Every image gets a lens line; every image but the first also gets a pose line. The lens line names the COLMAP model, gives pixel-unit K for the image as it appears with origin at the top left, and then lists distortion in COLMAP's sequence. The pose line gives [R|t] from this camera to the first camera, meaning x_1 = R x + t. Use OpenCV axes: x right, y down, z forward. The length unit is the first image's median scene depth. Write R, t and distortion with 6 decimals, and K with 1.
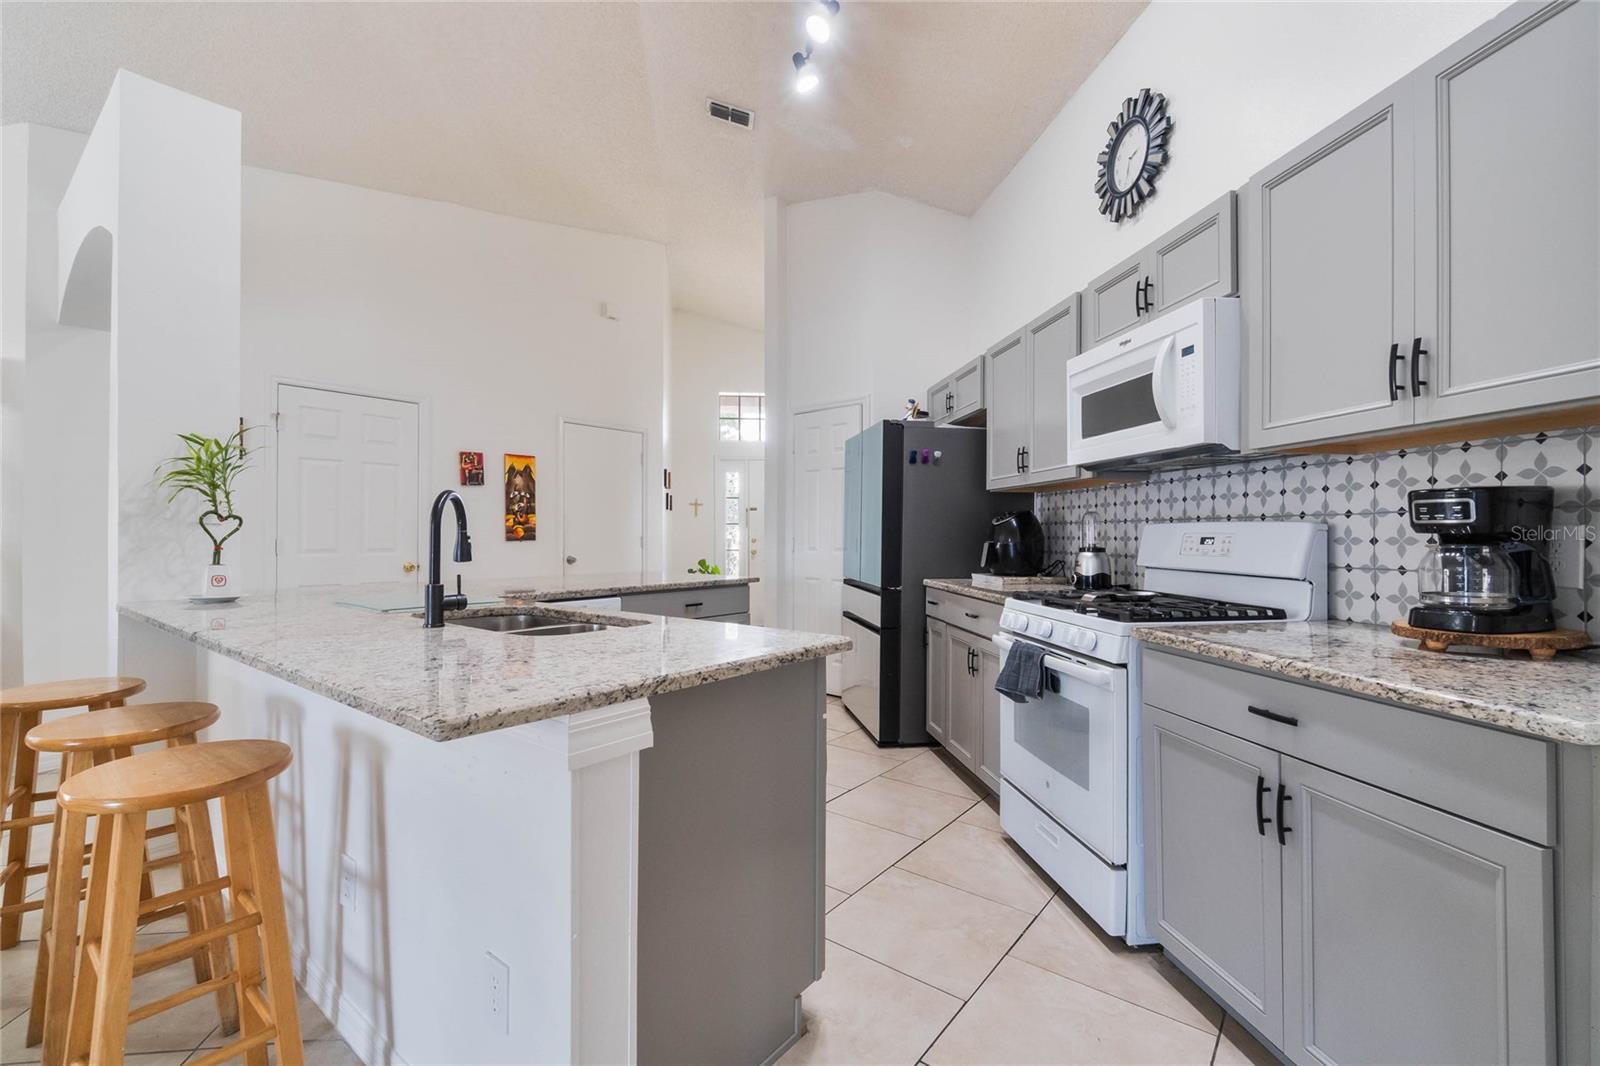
lens RADIAL K [[691.0, 0, 798.5], [0, 691.0, 528.4], [0, 0, 1]] dist [0.004373, 0.001848]
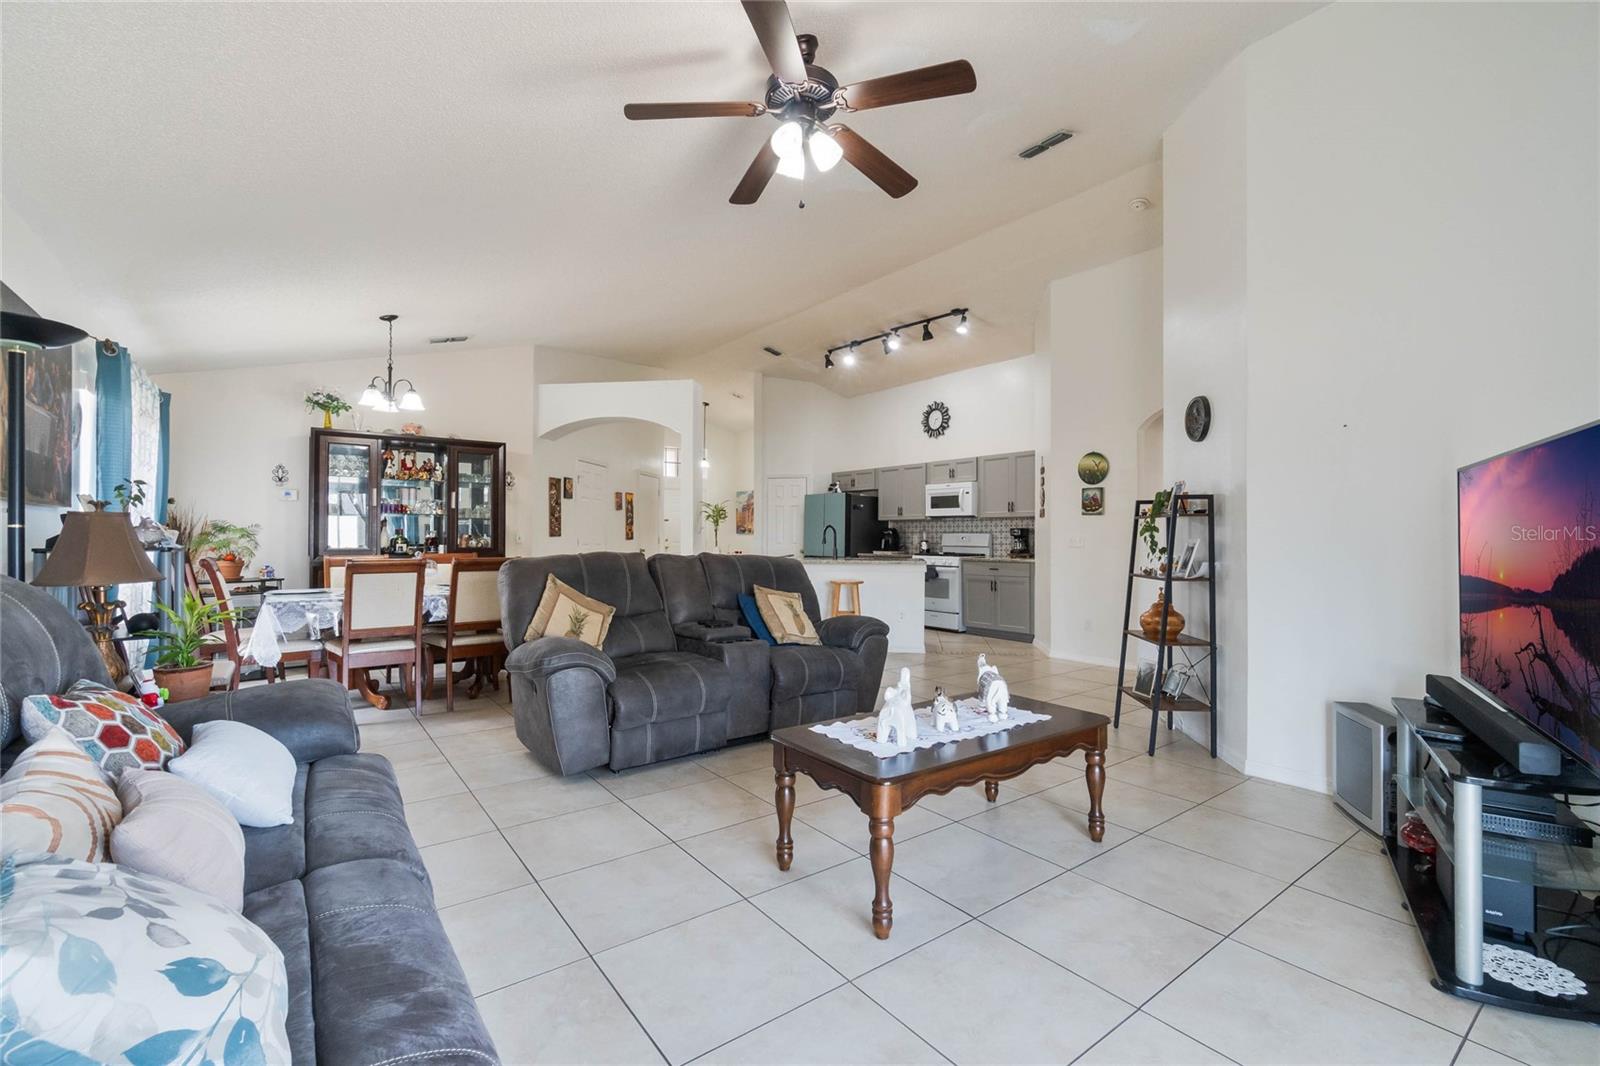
lens RADIAL K [[691.0, 0, 801.5], [0, 691.0, 539.5], [0, 0, 1]] dist [0.004373, 0.001848]
pose [[0.860105, -0.000165, 0.510117, -2.371329], [-0.005961, 0.999928, 0.010373, -0.009803], [-0.510083, -0.011963, 0.860042, -2.033333]]
